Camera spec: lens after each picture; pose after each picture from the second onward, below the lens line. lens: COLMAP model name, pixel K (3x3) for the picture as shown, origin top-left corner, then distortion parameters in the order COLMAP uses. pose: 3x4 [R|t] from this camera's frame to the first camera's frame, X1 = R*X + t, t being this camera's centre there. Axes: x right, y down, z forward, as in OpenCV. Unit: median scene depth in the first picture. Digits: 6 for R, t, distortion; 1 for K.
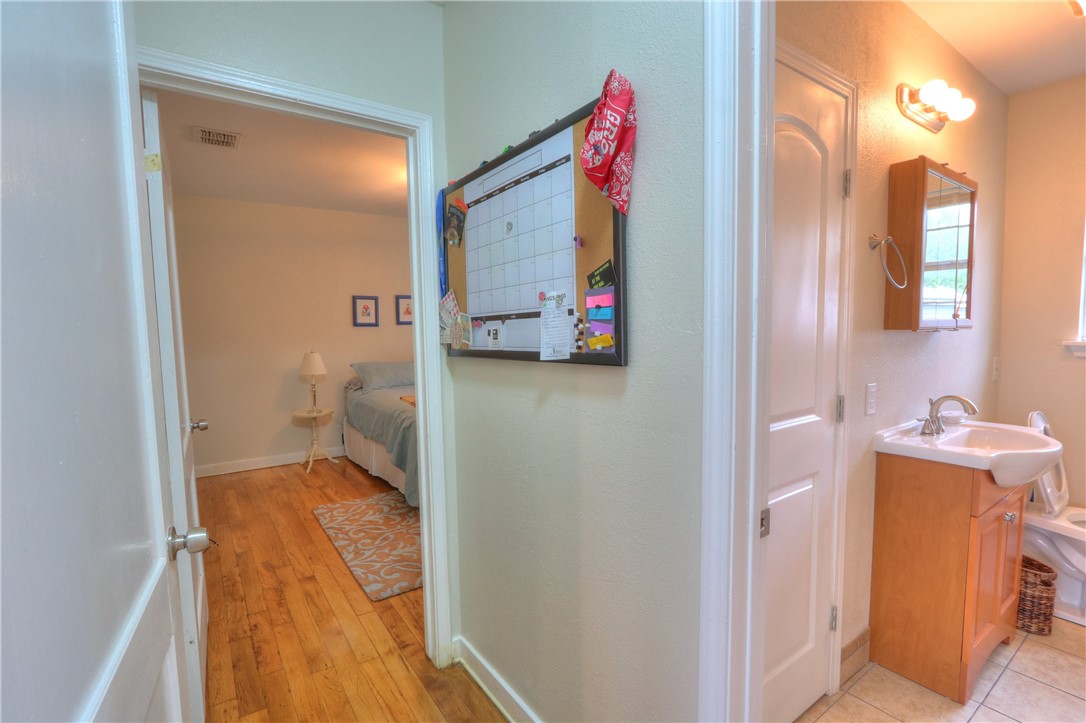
lens RADIAL K [[500.0, 0, 543.5], [0, 500.0, 365.5], [0, 0, 1]] dist [-0.015169, 0.002169]
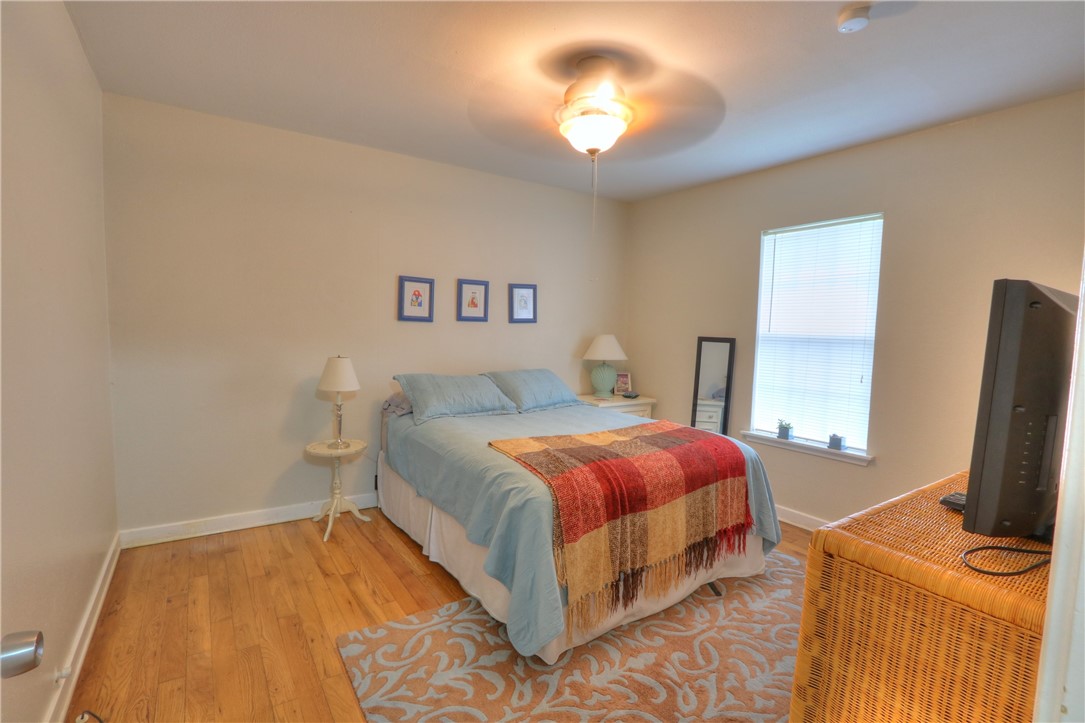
lens RADIAL K [[499.5, 0, 541.0], [0, 499.5, 363.2], [0, 0, 1]] dist [-0.015169, 0.002169]
pose [[0.999009, 0.042039, -0.014605, -0.119906], [-0.042151, 0.999083, -0.007495, -0.015792], [0.014277, 0.008103, 0.999865, 0.219928]]
